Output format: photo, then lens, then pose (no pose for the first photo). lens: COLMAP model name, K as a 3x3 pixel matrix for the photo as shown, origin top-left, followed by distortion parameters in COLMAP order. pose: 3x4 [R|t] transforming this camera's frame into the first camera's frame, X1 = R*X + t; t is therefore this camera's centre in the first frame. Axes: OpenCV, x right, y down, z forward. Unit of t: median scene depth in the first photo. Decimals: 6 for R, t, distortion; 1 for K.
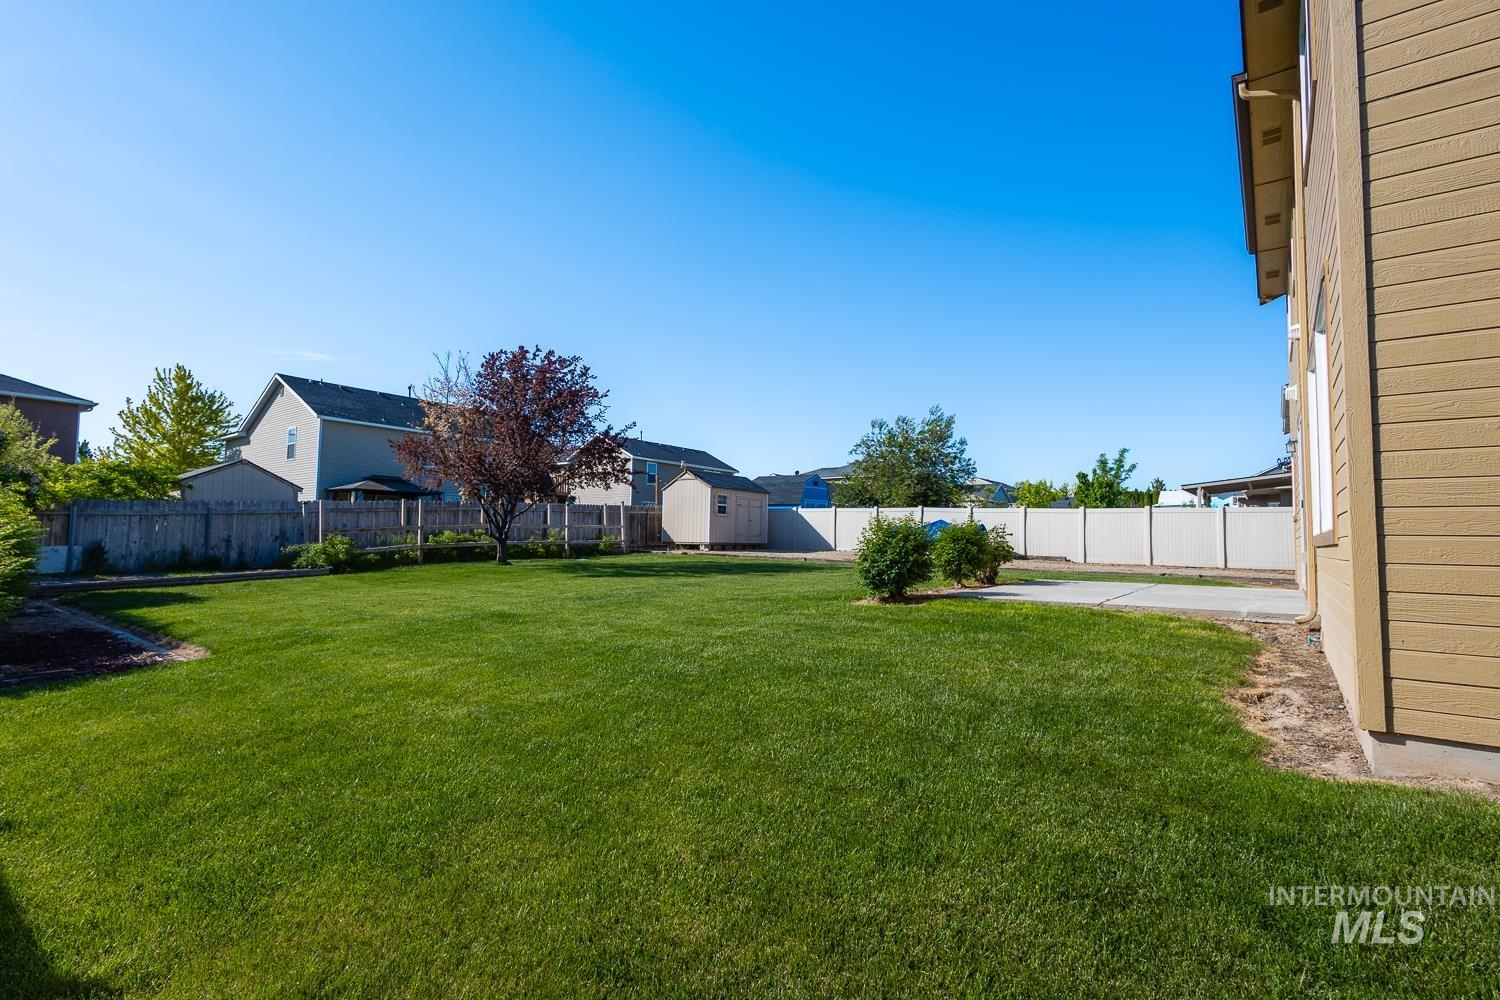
lens RADIAL K [[697.4, 0, 747.9], [0, 697.4, 495.8], [0, 0, 1]] dist [0.004113, -0.000649]
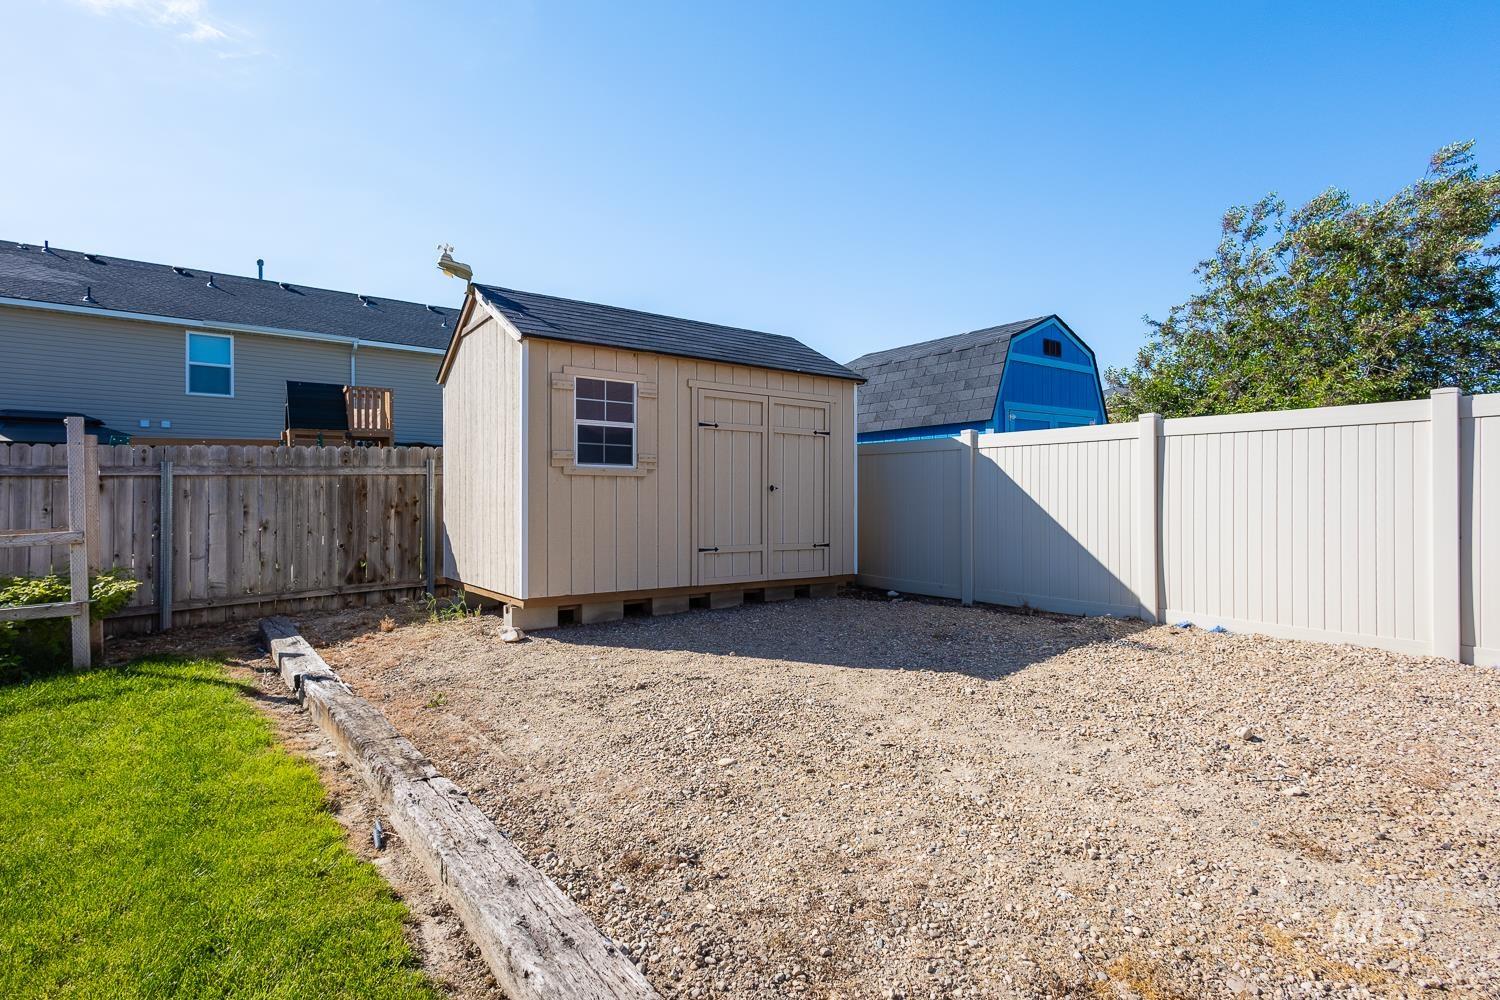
lens RADIAL K [[749.2, 0, 753.1], [0, 749.2, 502.0], [0, 0, 1]] dist [0.002793, 0.000327]
pose [[0.958238, -0.023995, -0.284963, 0.077753], [0.039540, 0.998020, 0.048921, 0.028542], [0.283225, -0.058145, 0.957289, 0.787051]]
